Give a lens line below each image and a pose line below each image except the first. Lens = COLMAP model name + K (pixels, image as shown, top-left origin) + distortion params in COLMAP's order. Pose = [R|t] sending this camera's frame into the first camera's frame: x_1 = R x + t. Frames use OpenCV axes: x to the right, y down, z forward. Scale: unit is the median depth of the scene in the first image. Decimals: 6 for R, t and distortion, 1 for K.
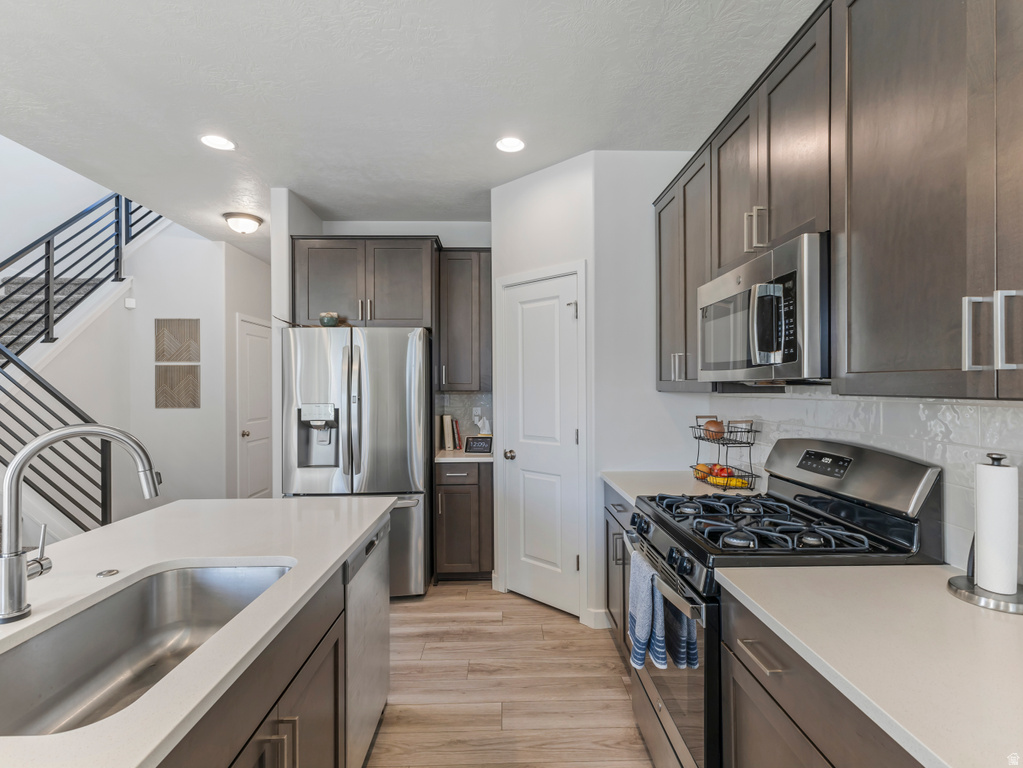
lens RADIAL K [[502.9, 0, 513.1], [0, 502.9, 386.3], [0, 0, 1]] dist [0.008399, -0.000529]
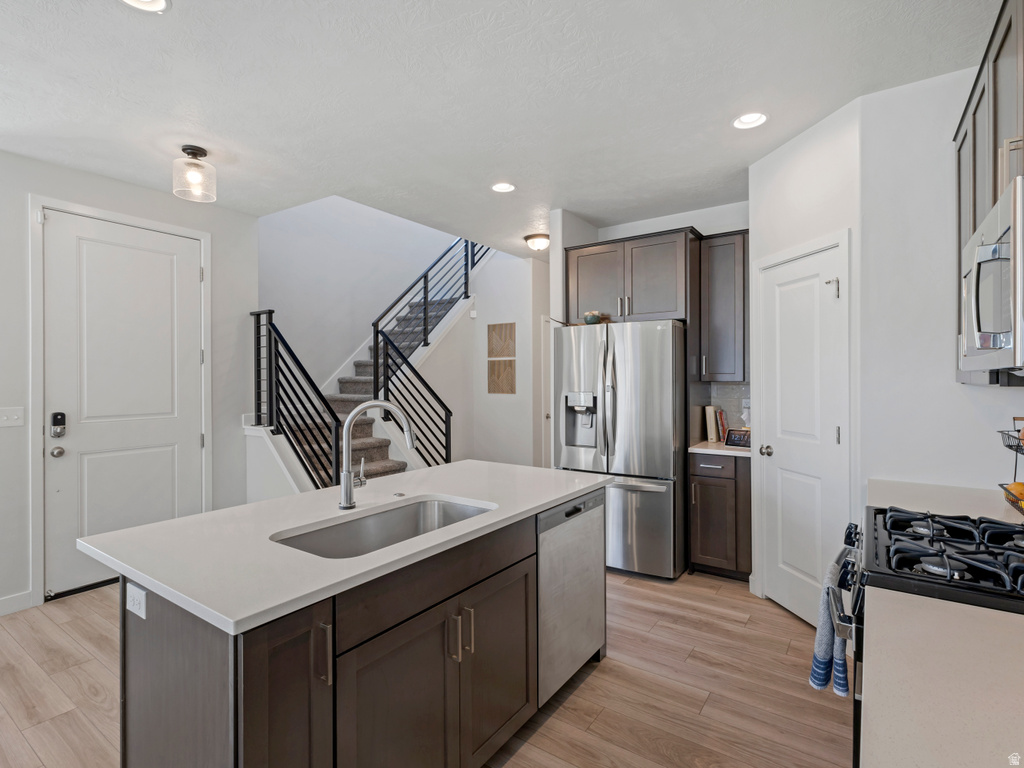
lens RADIAL K [[503.4, 0, 507.5], [0, 503.4, 380.6], [0, 0, 1]] dist [0.008399, -0.000529]
pose [[0.804872, 0.004332, -0.593433, 0.157814], [0.001278, 0.999958, 0.009033, -0.001670], [0.593447, -0.008029, 0.804833, -0.027483]]
